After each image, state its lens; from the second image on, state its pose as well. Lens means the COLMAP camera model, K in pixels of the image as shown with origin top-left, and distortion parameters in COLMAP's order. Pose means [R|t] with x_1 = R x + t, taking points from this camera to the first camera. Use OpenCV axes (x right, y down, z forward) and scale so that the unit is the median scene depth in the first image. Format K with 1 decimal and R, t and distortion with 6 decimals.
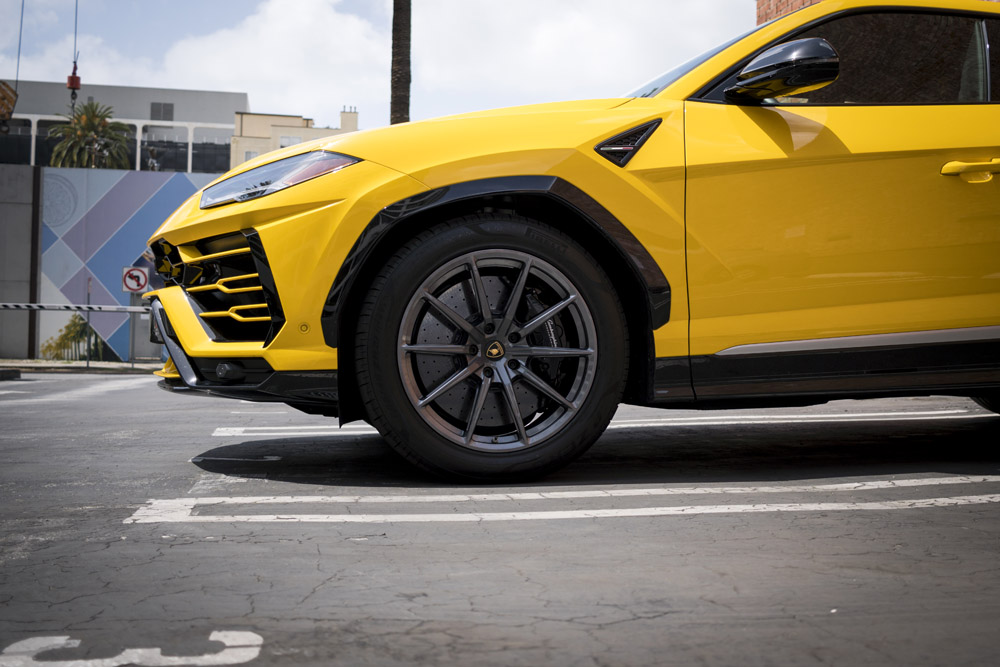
lens RADIAL K [[1142.7, 0, 583.5], [0, 1142.7, 313.3], [0, 0, 1]] dist [-0.039675, -0.004298]
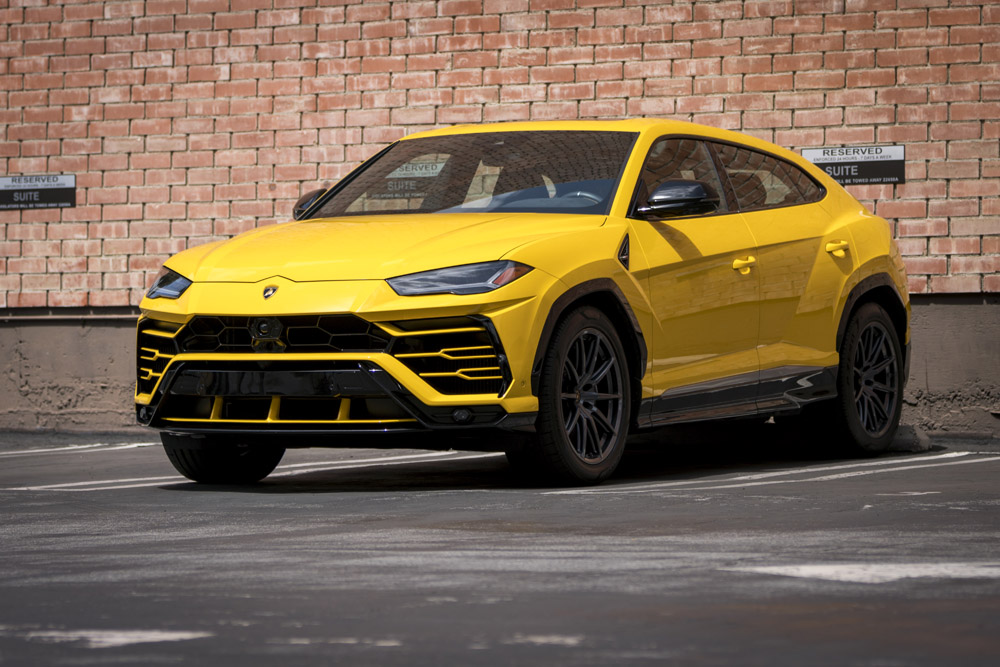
lens RADIAL K [[3627.8, 0, 500.0], [0, 3627.8, 333.5], [0, 0, 1]] dist [-0.021563, -0.748171]
pose [[0.678518, -0.007957, 0.734540, -3.568011], [-0.007632, 0.999811, 0.017881, -0.130564], [-0.734544, -0.017738, 0.678329, -2.085516]]
